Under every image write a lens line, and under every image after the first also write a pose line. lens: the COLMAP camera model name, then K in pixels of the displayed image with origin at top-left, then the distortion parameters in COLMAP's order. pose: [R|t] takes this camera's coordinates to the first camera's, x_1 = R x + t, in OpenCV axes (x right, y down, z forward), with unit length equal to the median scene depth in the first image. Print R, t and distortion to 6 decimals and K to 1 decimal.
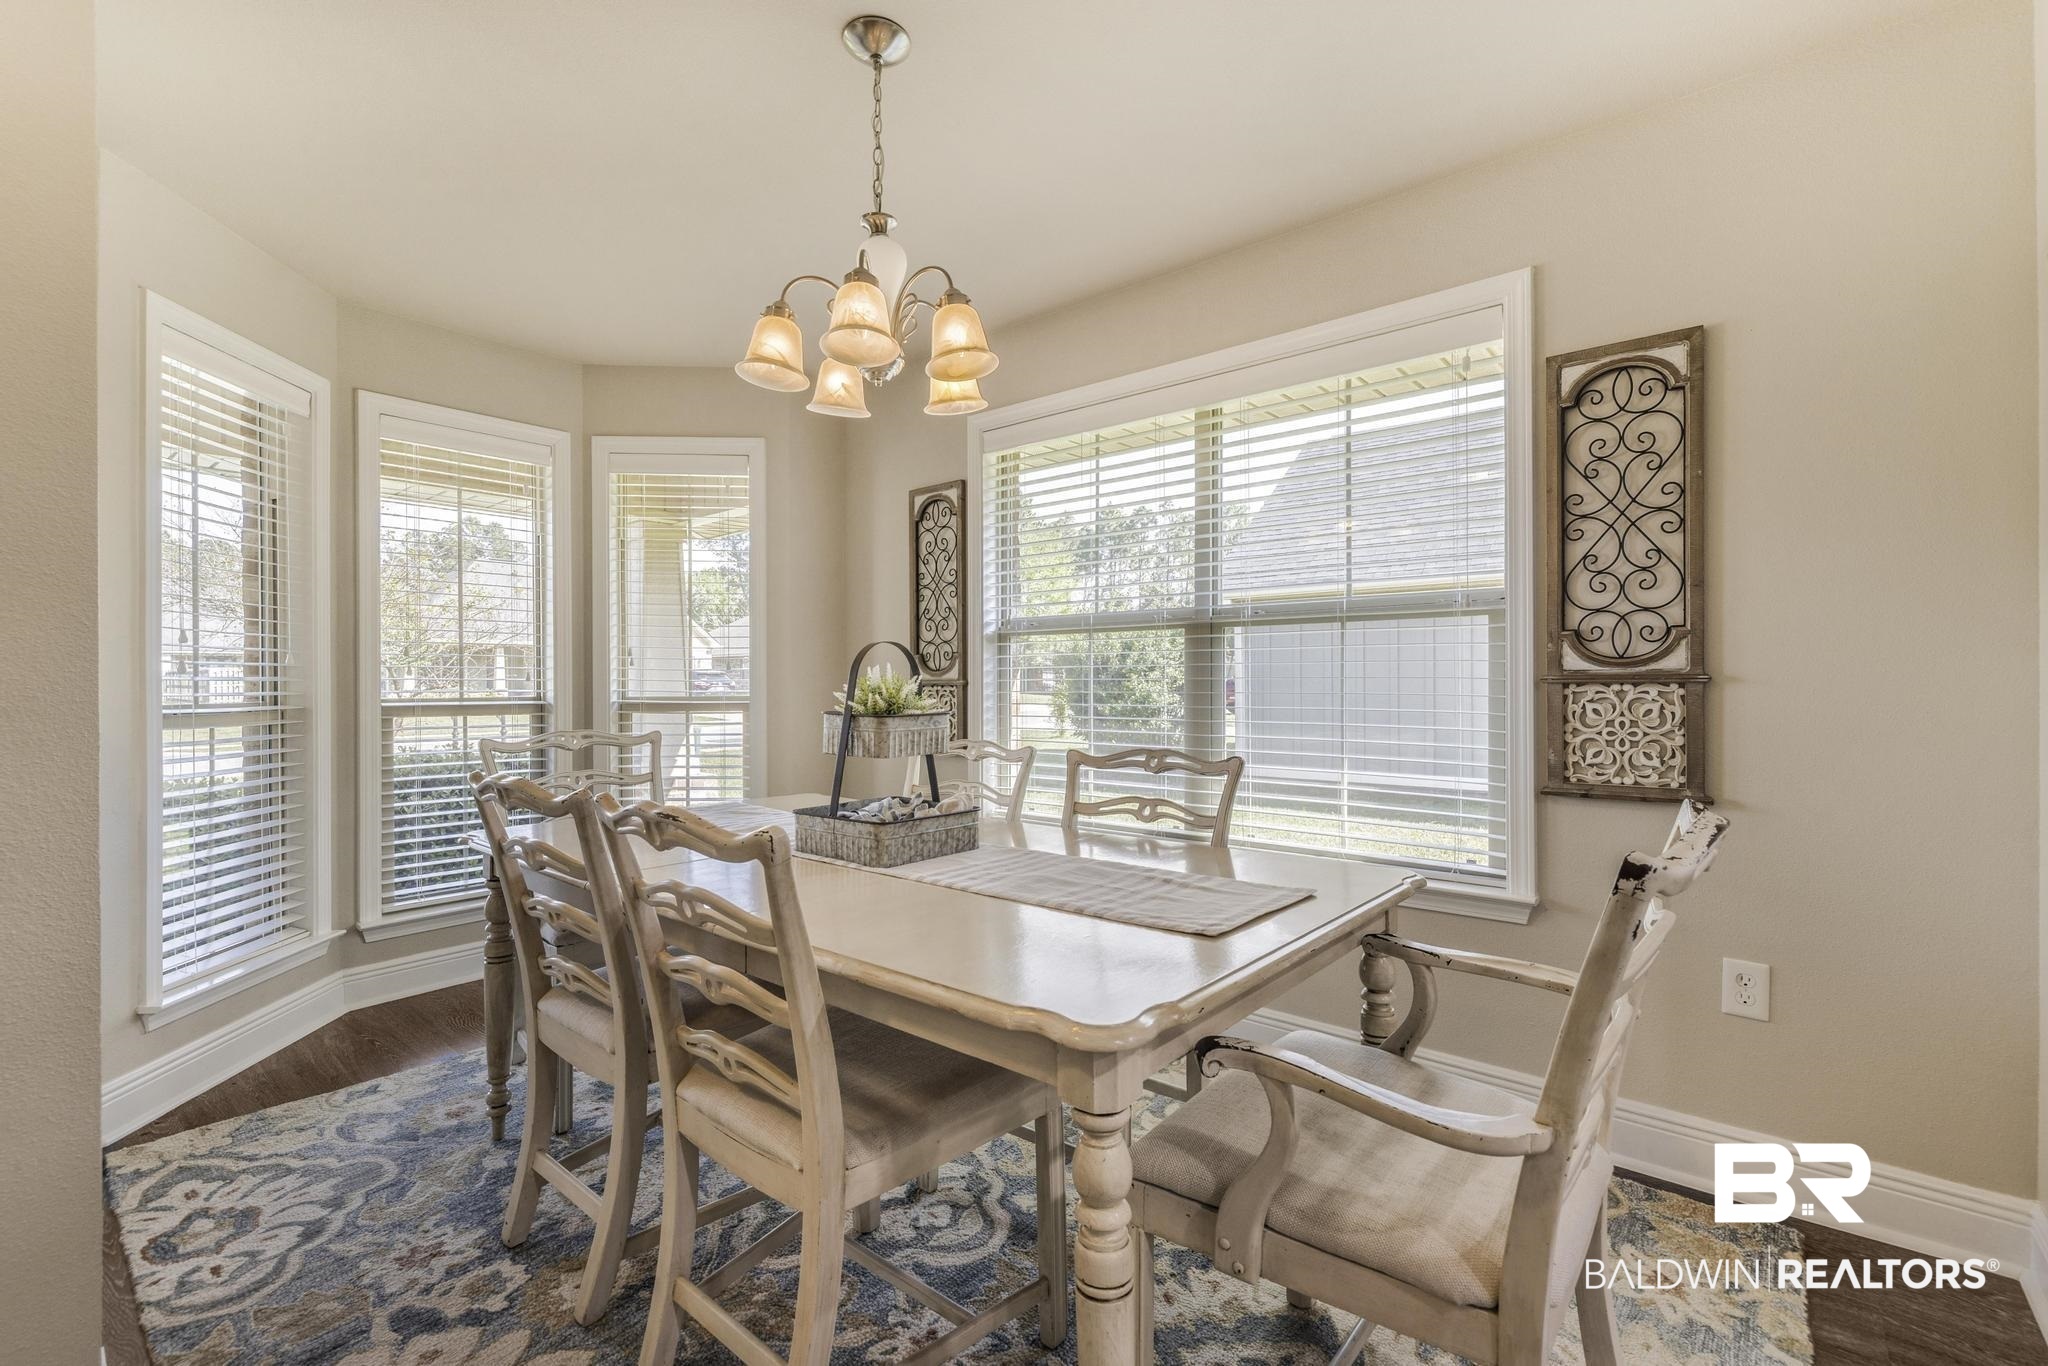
lens RADIAL K [[892.5, 0, 1030.2], [0, 892.5, 686.1], [0, 0, 1]] dist [0.001917, 0.000481]
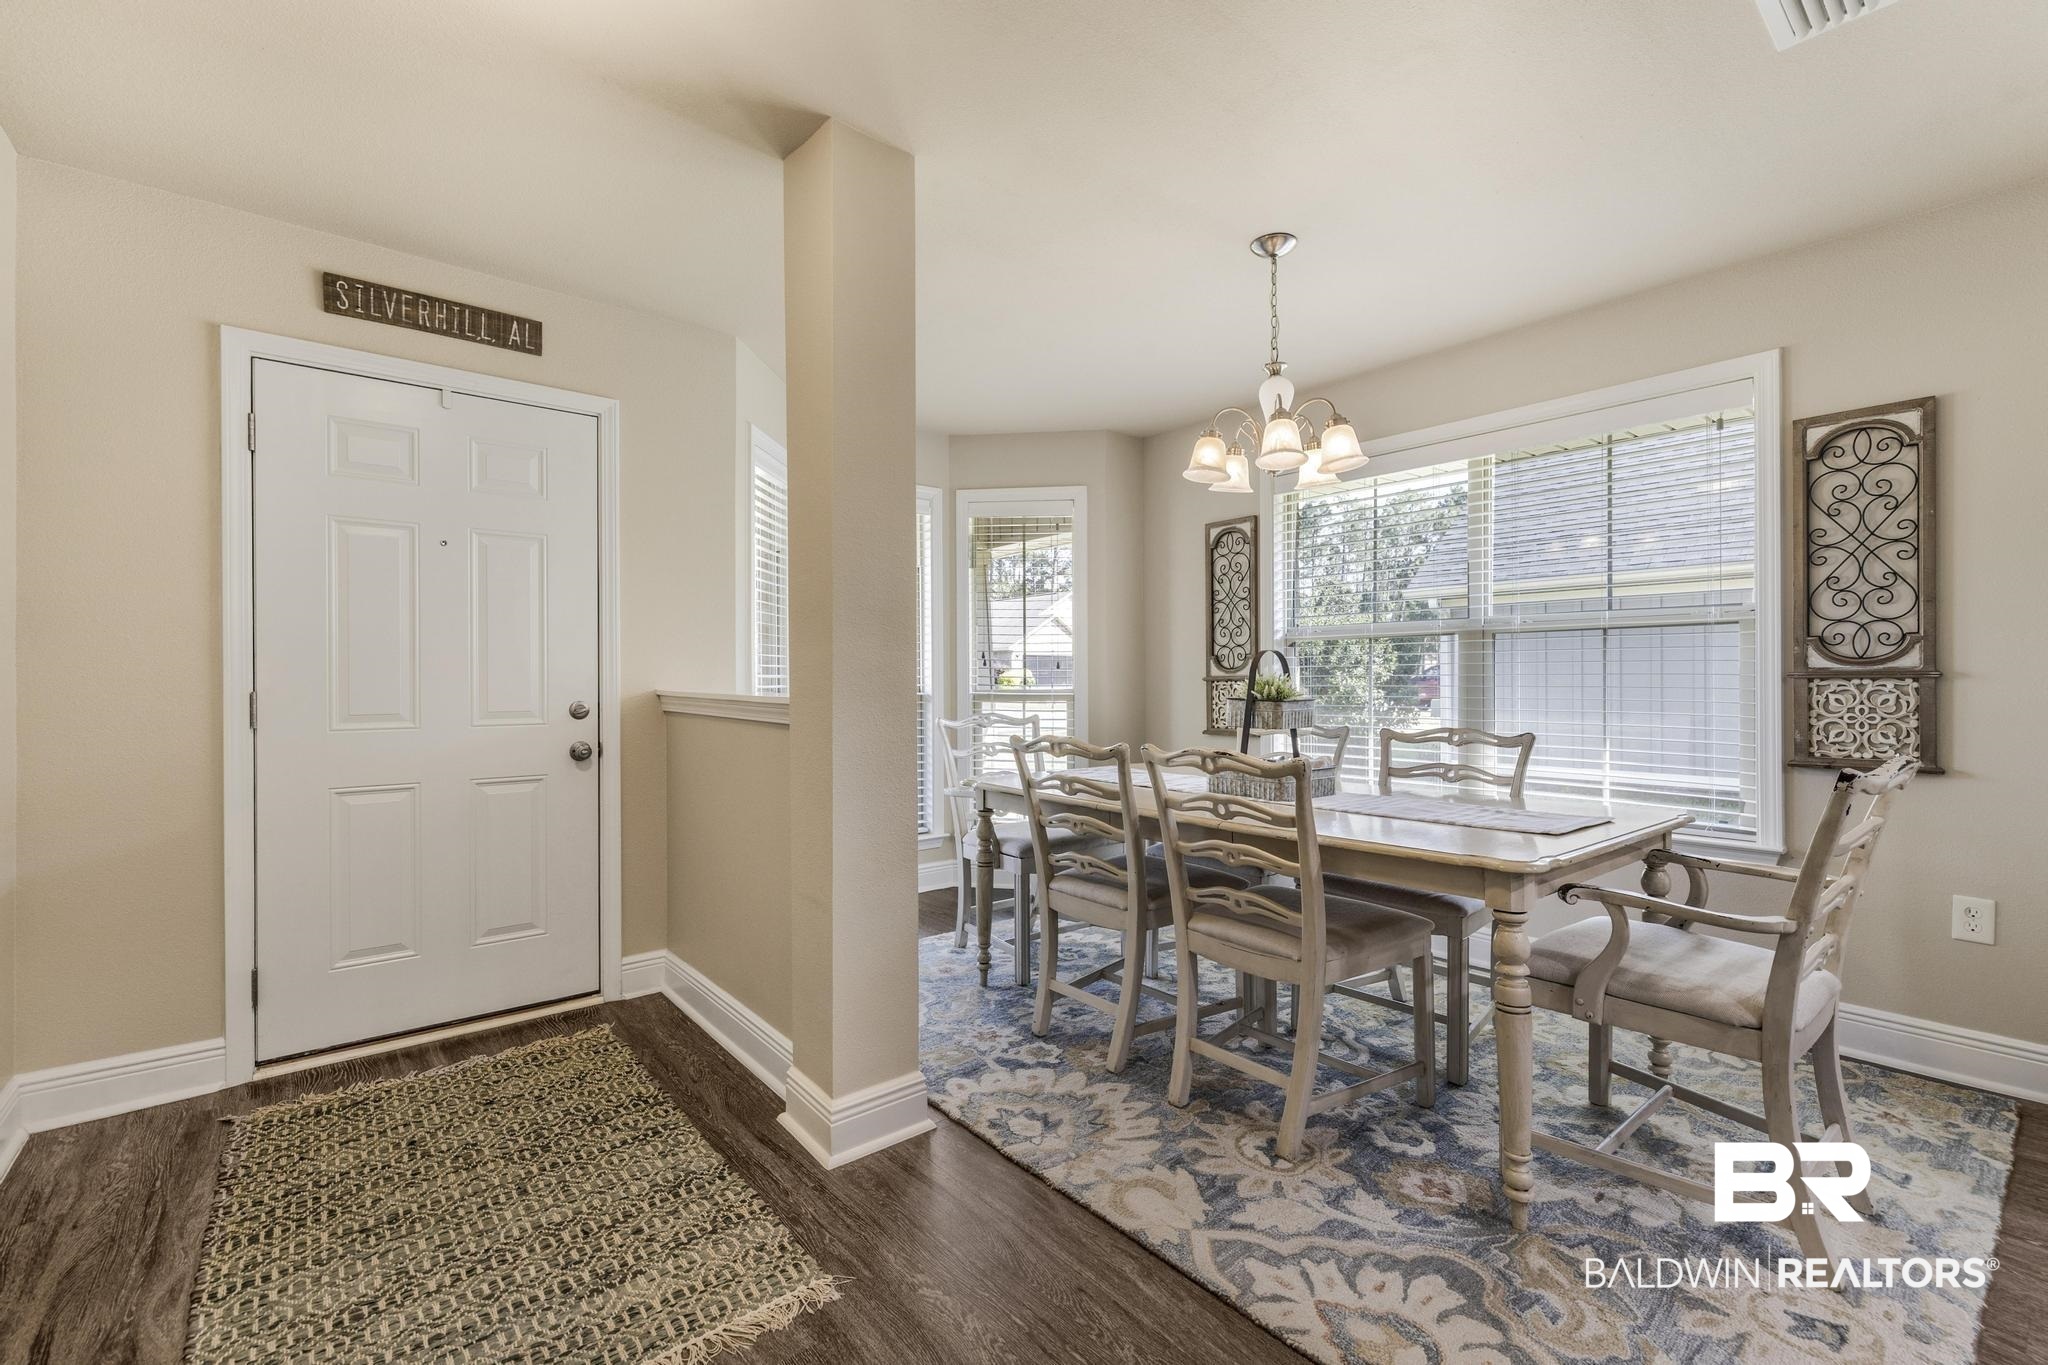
lens RADIAL K [[892.5, 0, 1018.6], [0, 892.5, 682.7], [0, 0, 1]] dist [0.001917, 0.000481]
pose [[0.982091, -0.000073, -0.188409, -0.275597], [0.000177, 1.000000, 0.000538, 0.002277], [0.188409, -0.000562, 0.982091, -0.476367]]
